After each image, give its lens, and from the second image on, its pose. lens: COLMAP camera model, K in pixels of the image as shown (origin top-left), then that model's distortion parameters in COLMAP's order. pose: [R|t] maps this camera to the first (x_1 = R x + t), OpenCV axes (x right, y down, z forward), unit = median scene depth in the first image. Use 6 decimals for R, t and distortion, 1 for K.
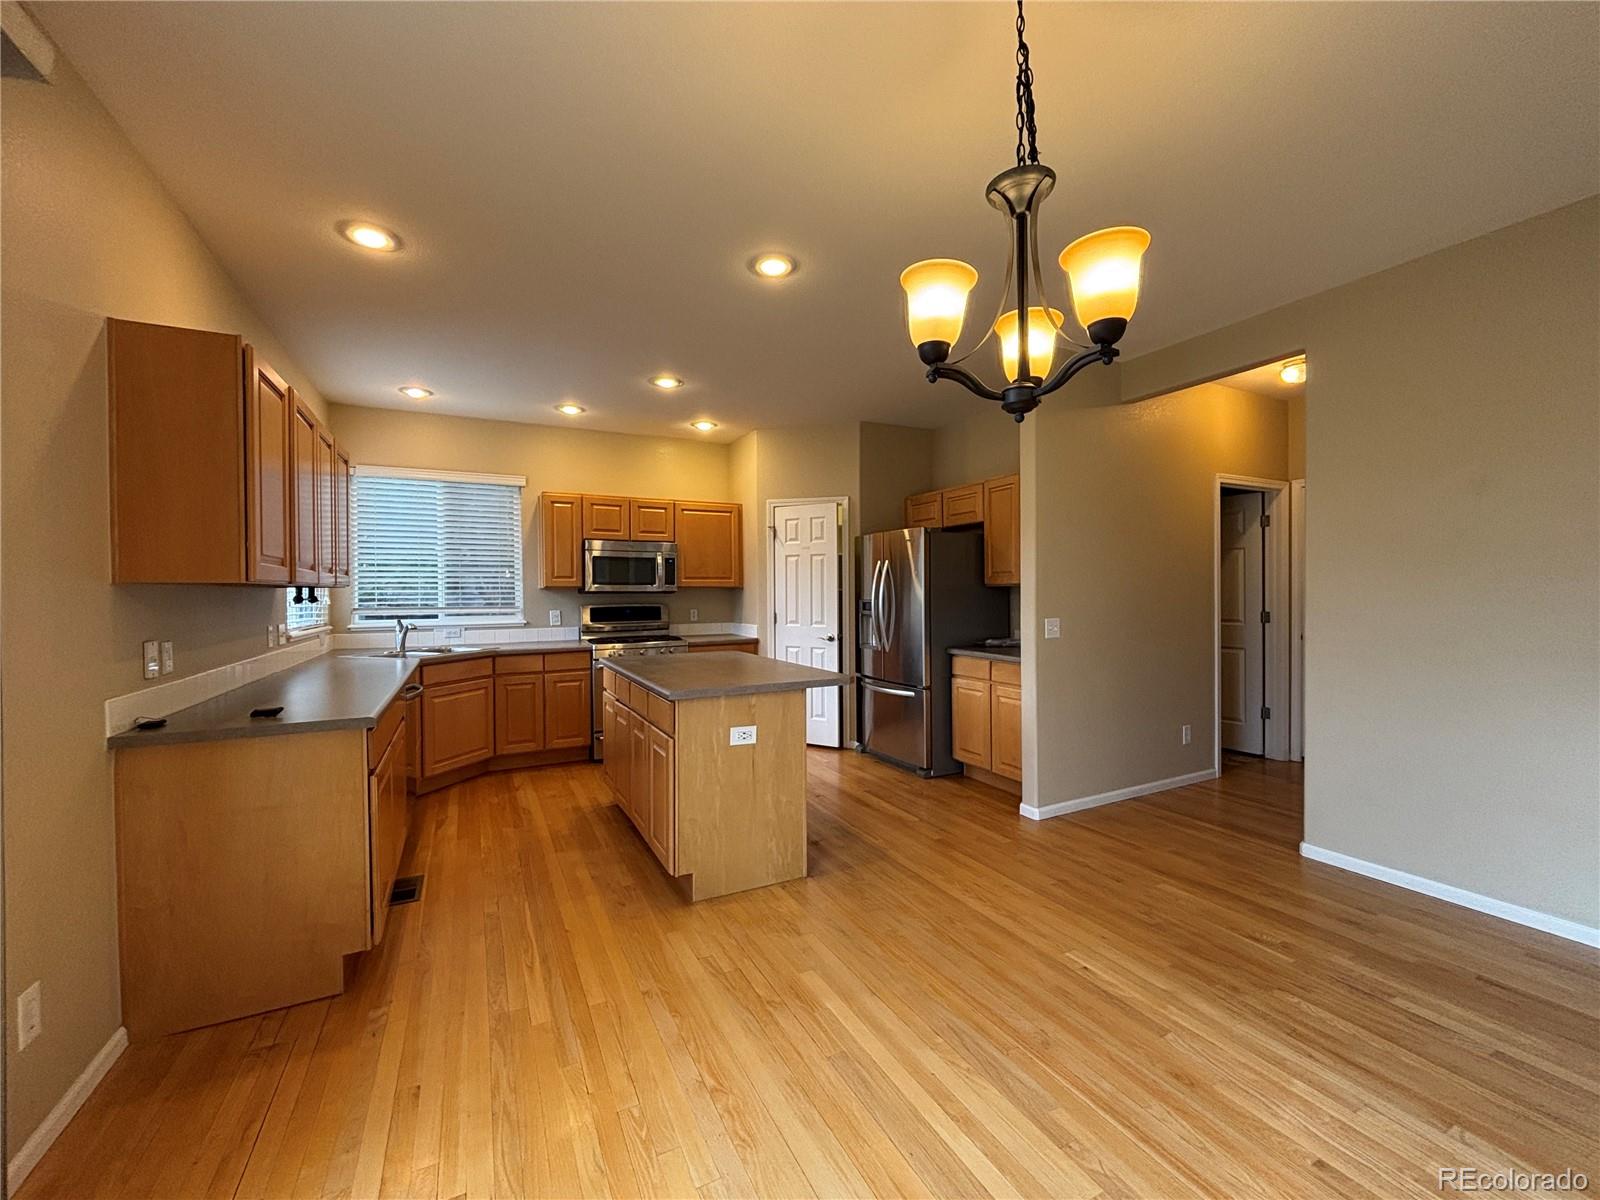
lens RADIAL K [[652.9, 0, 801.8], [0, 652.9, 595.6], [0, 0, 1]] dist [0.004275, 0.000316]
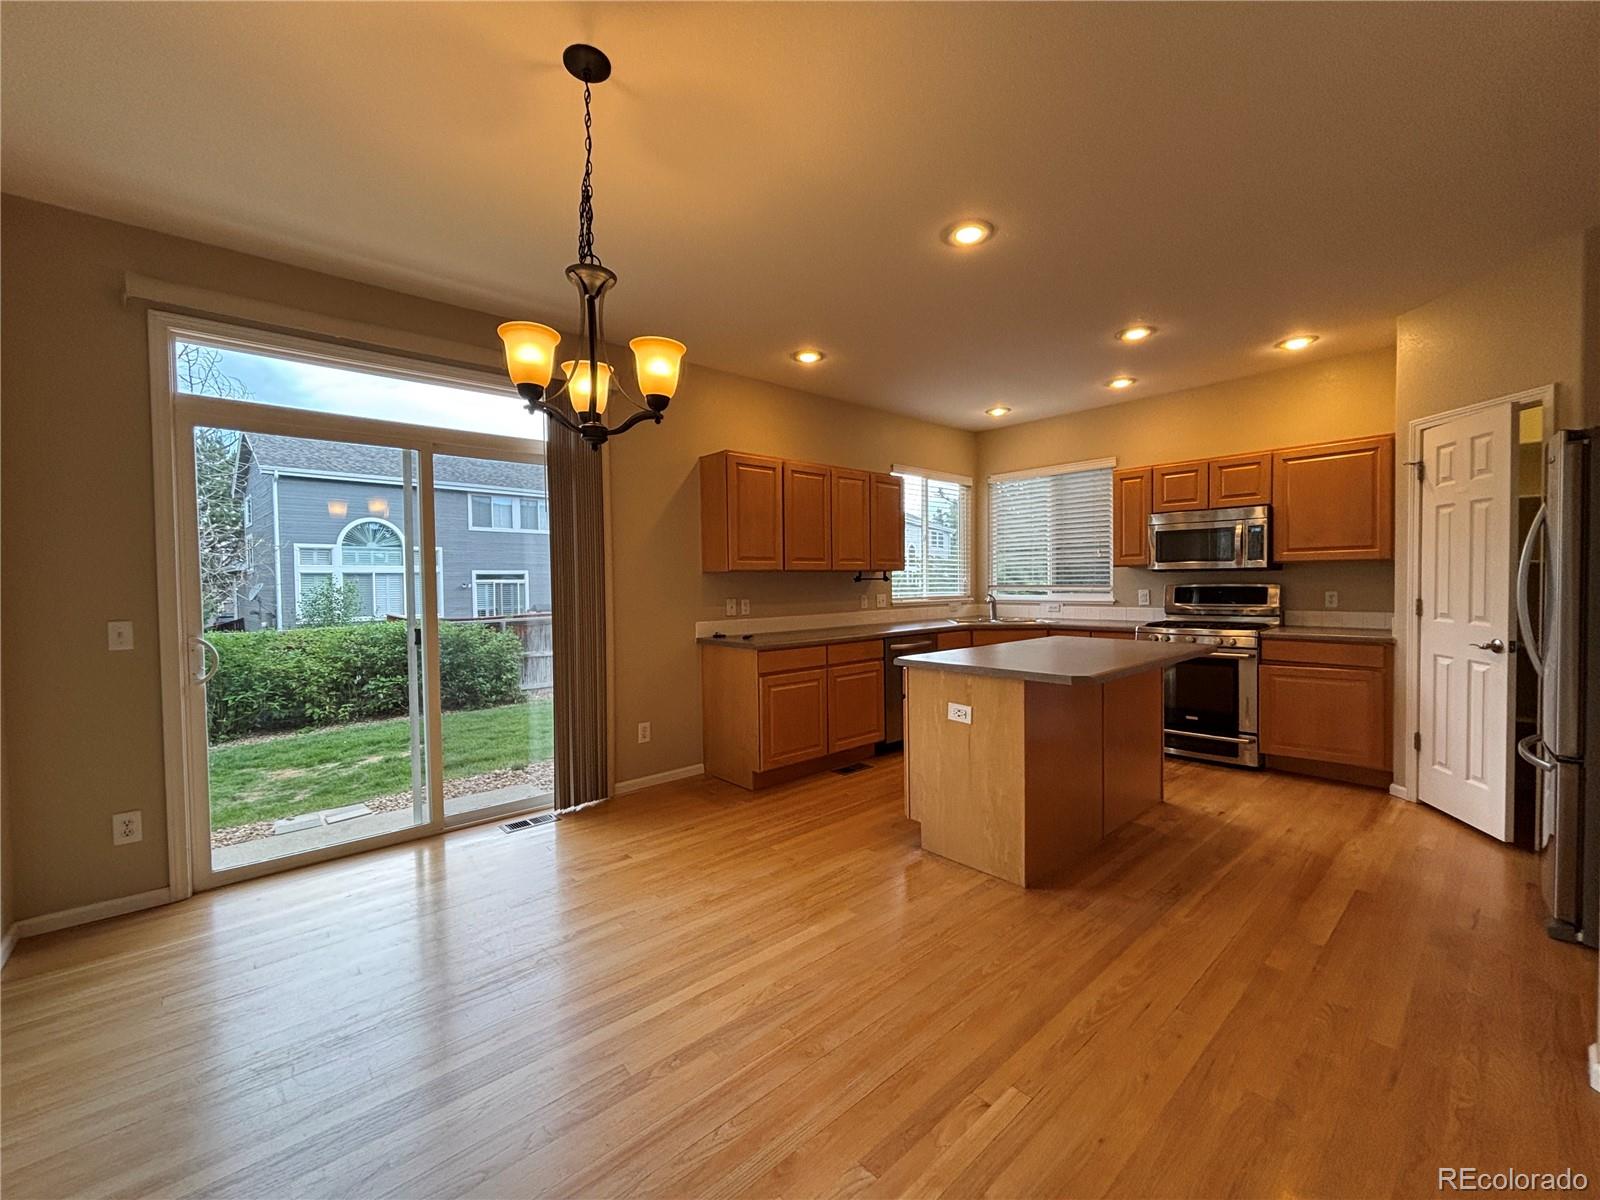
lens RADIAL K [[652.9, 0, 795.6], [0, 652.9, 602.1], [0, 0, 1]] dist [0.004275, 0.000316]
pose [[0.242964, 0.035212, -0.969396, 0.512008], [0.007087, 0.999250, 0.038072, 0.000704], [0.970009, -0.016121, 0.242532, 0.313351]]
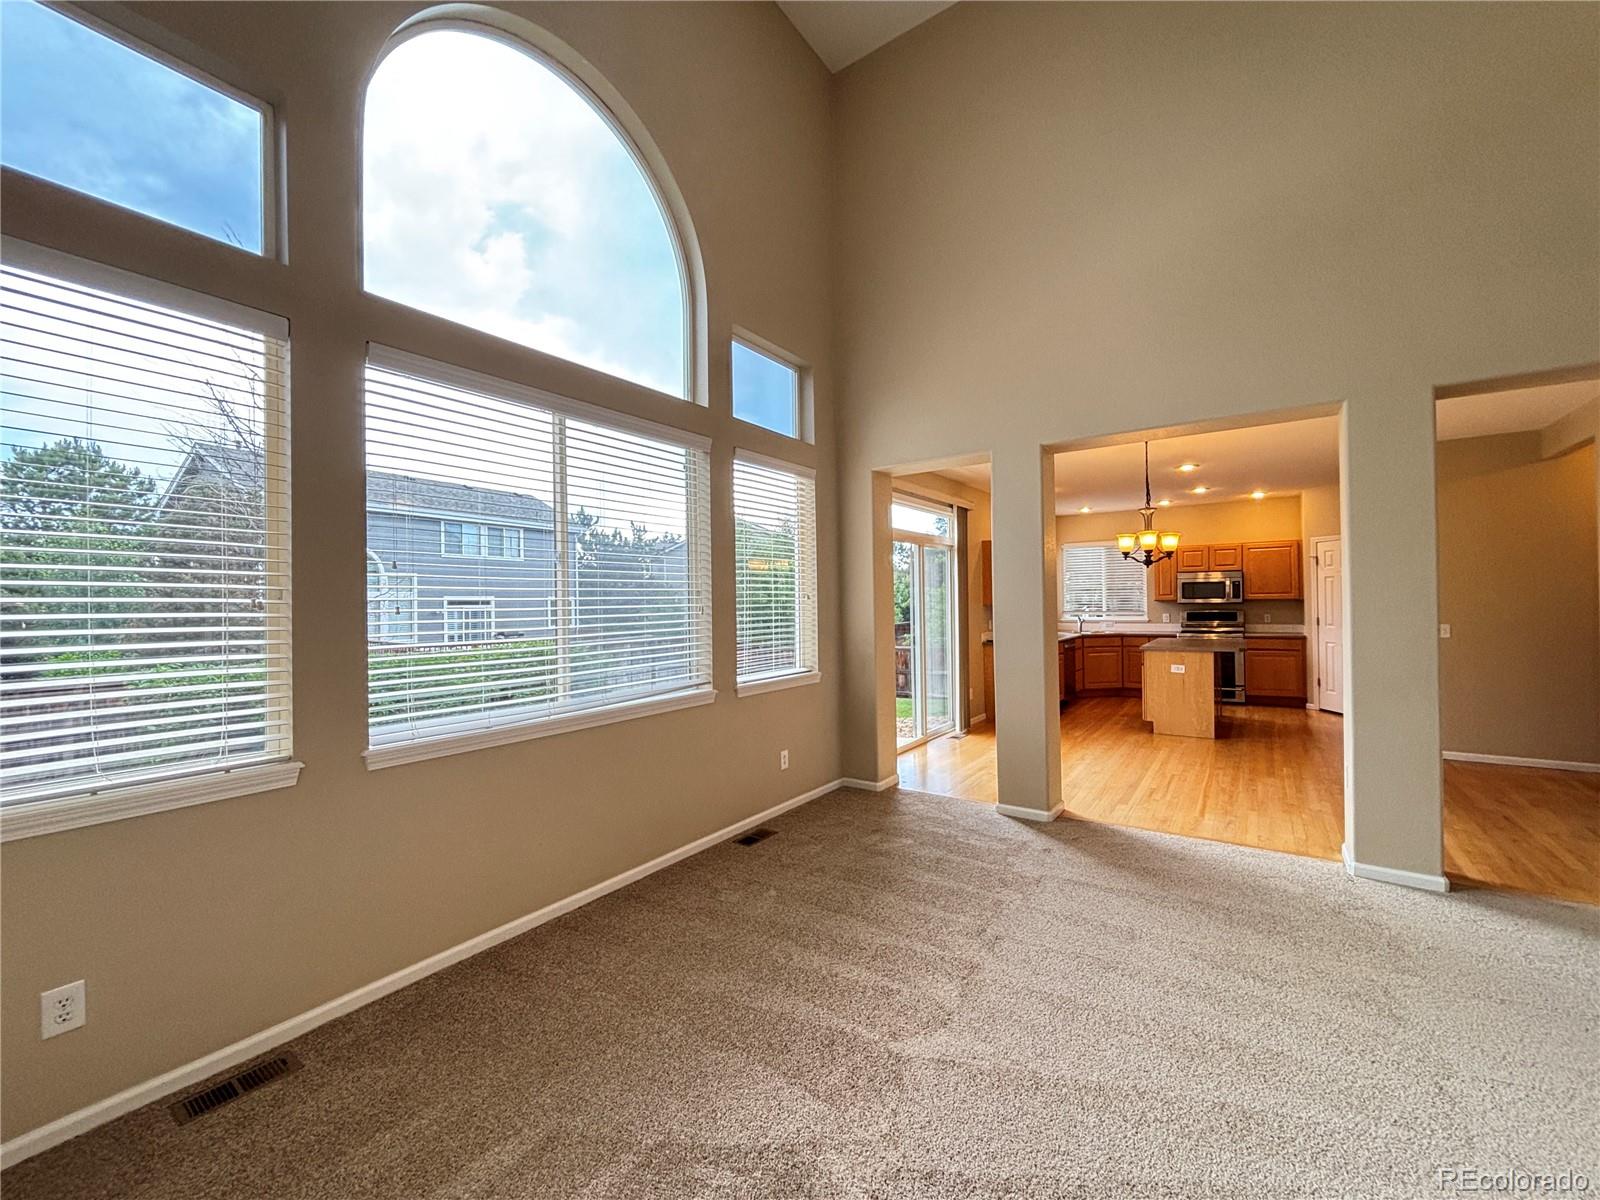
lens RADIAL K [[652.9, 0, 806.2], [0, 652.9, 603.5], [0, 0, 1]] dist [0.004275, 0.000316]
pose [[0.472471, 0.001117, -0.881345, 0.818786], [0.006811, 0.999965, 0.004919, -0.022579], [0.881320, -0.008327, 0.472447, -0.769591]]
